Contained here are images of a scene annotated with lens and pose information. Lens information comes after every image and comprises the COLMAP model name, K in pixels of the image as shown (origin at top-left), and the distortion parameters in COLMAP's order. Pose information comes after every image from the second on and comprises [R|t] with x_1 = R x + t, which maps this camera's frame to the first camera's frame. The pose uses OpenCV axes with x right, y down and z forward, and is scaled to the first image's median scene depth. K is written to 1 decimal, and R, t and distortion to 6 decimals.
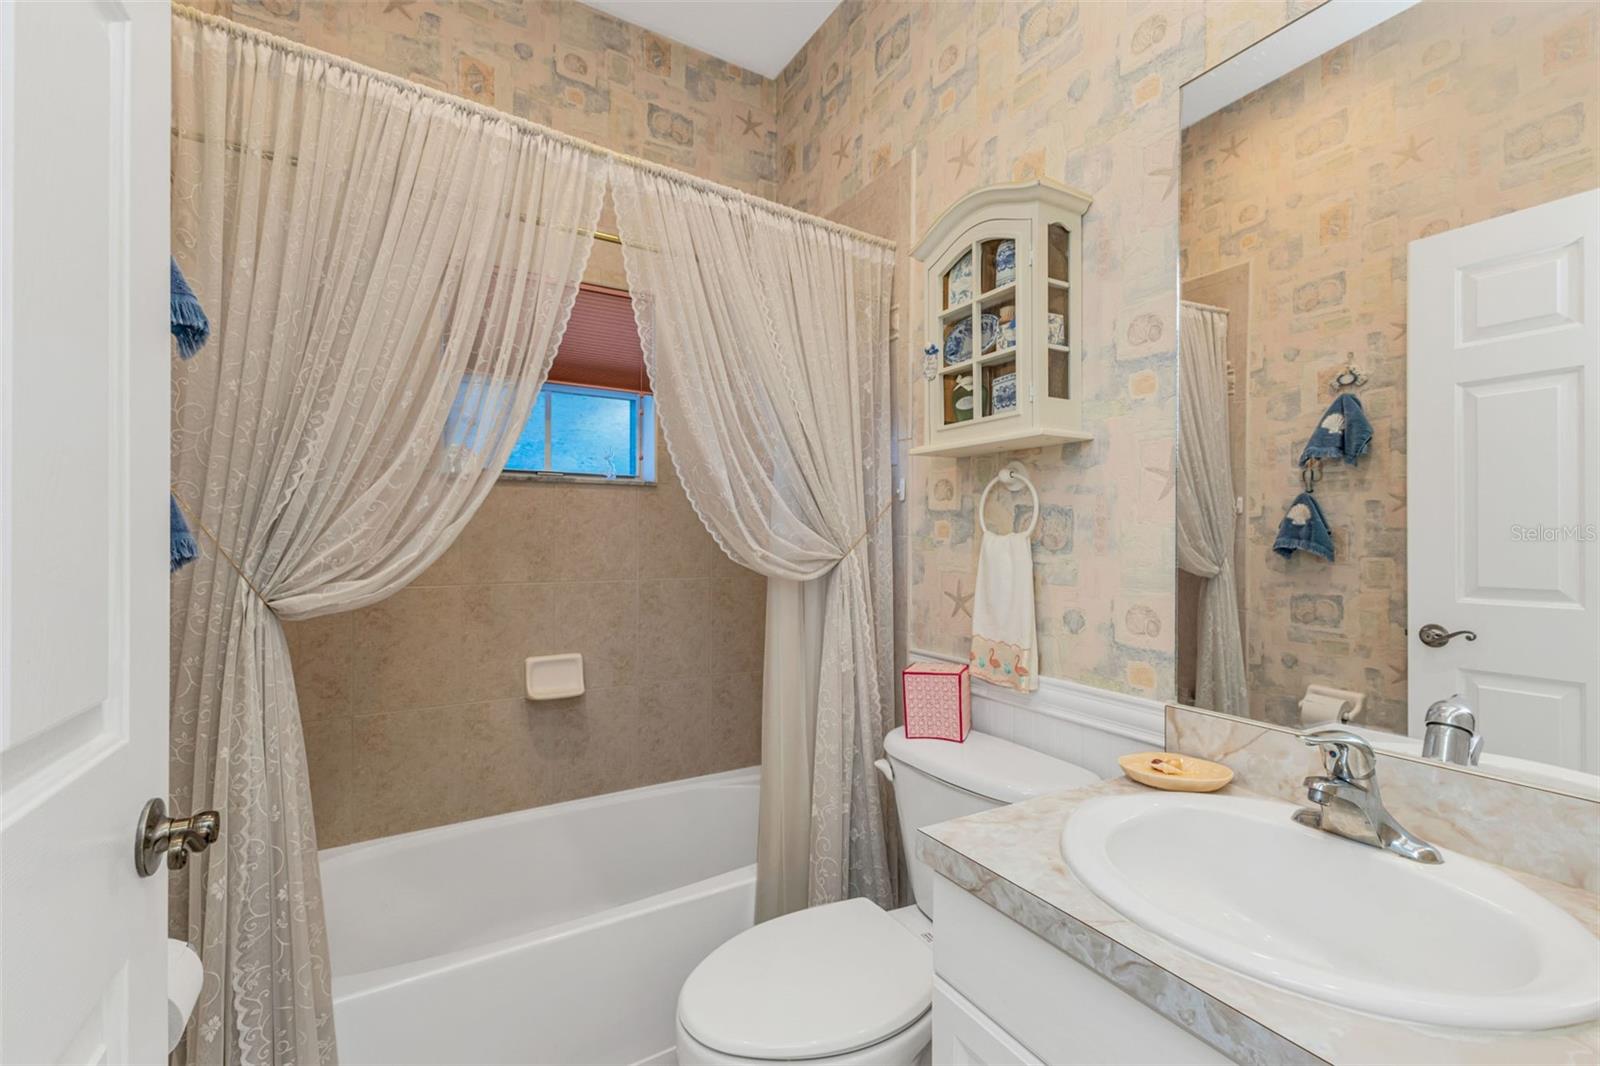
lens RADIAL K [[698.5, 0, 796.6], [0, 698.5, 530.0], [0, 0, 1]] dist [0.009299, -0.000358]
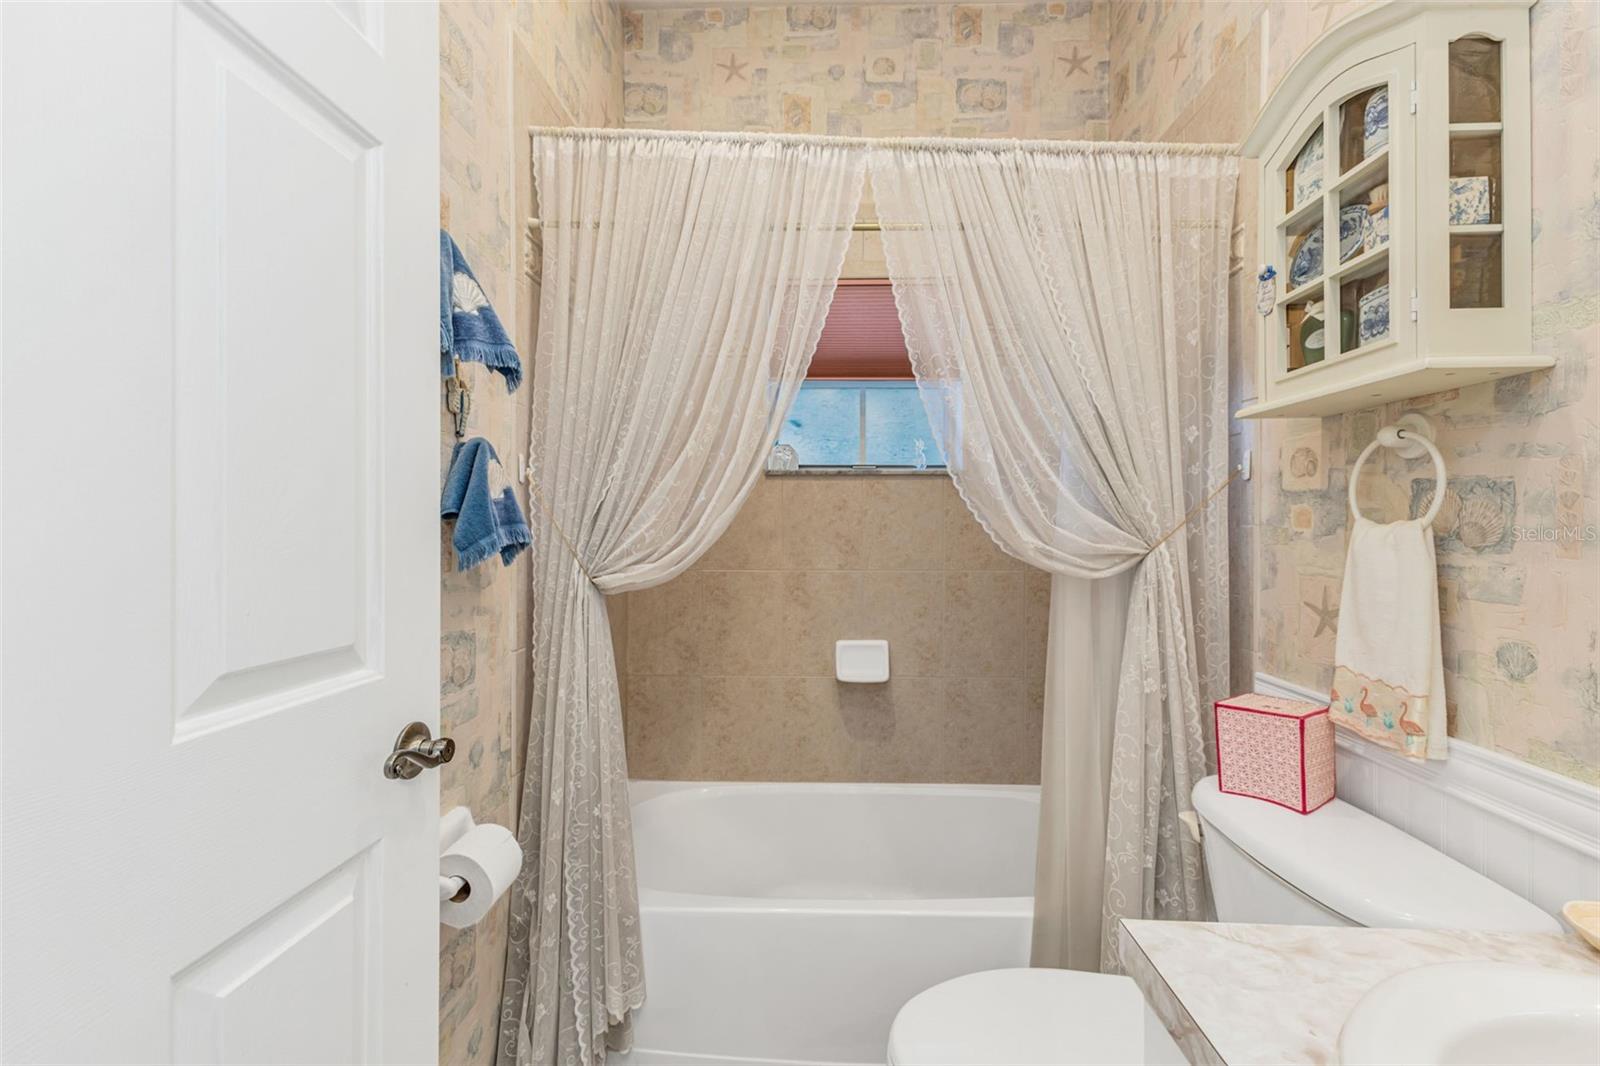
lens RADIAL K [[681.1, 0, 801.1], [0, 681.1, 524.2], [0, 0, 1]] dist [0.014609, -0.005450]
pose [[0.842750, -0.003169, -0.538296, 0.166627], [0.005641, 0.999980, 0.002944, 0.002152], [0.538276, -0.005518, 0.842751, 0.122053]]
